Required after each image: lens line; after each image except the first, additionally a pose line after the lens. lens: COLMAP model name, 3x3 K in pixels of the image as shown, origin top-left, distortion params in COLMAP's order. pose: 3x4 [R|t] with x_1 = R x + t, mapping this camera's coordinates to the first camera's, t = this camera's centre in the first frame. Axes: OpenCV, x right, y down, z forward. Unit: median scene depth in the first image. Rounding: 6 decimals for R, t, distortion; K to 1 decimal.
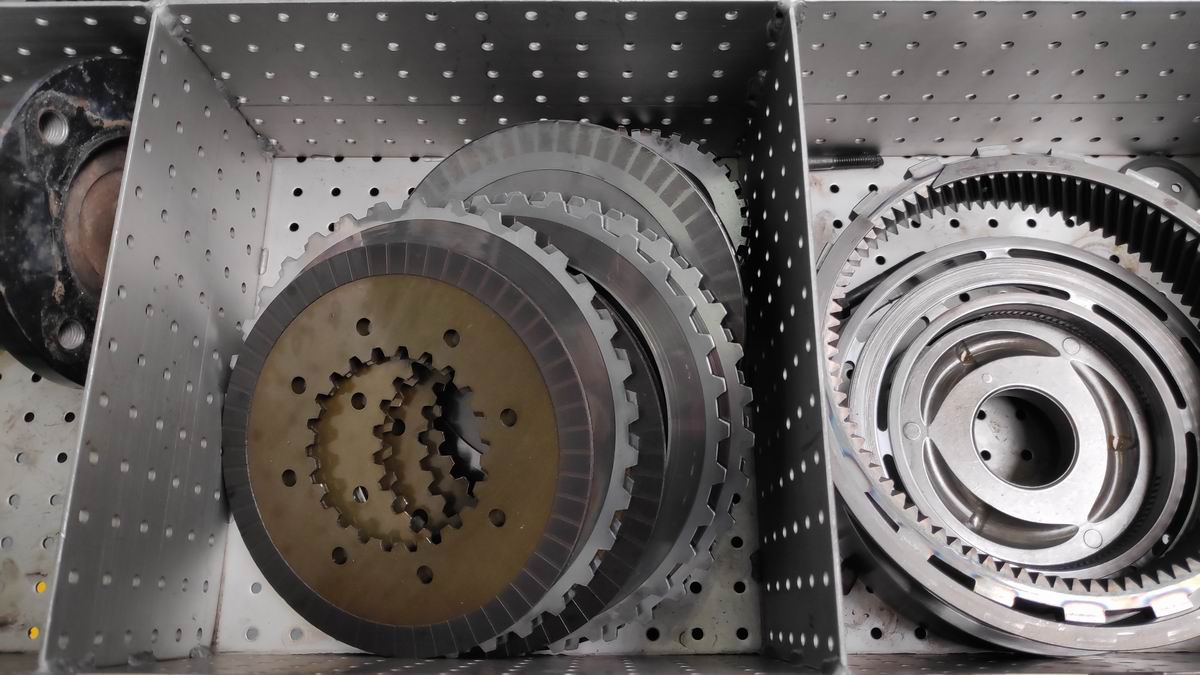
lens RADIAL K [[718.3, 0, 600.0], [0, 718.3, 337.5], [0, 0, 1]] dist [0.019064, -0.048552]
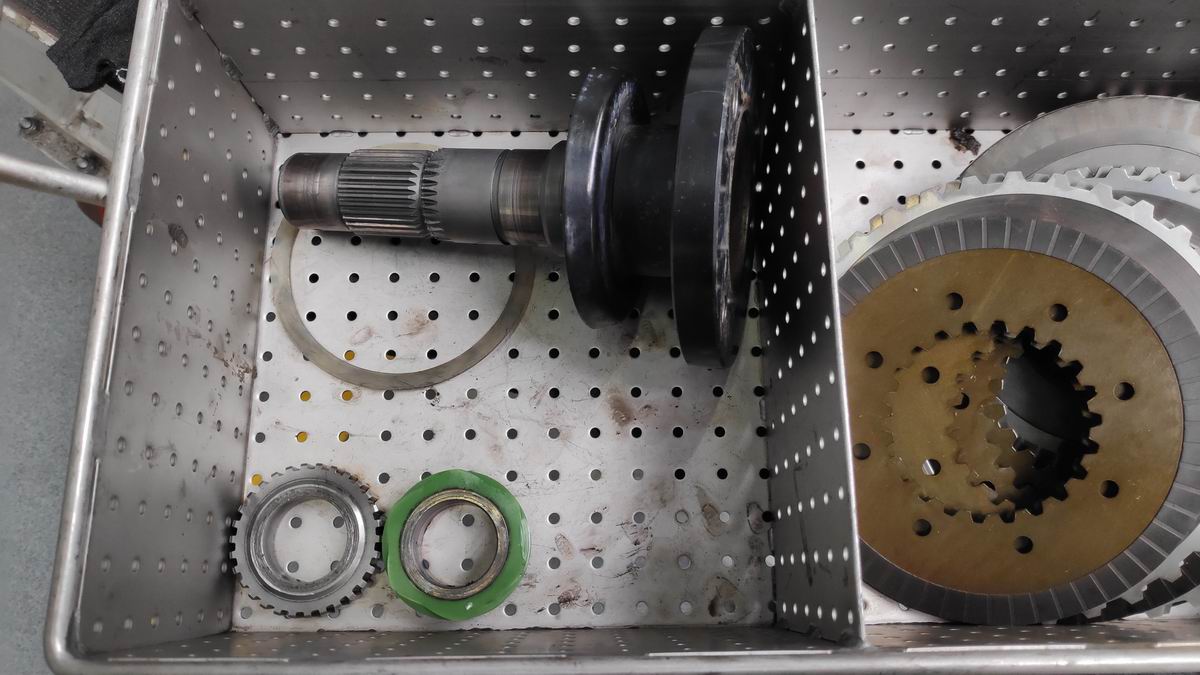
lens RADIAL K [[718.3, 0, 600.0], [0, 718.3, 337.5], [0, 0, 1]] dist [0.019064, -0.048552]
pose [[0.999991, -0.001253, -0.004078, -0.737460], [0.001381, 0.999496, 0.031726, 0.002514], [0.004036, -0.031731, 0.999488, -0.006182]]
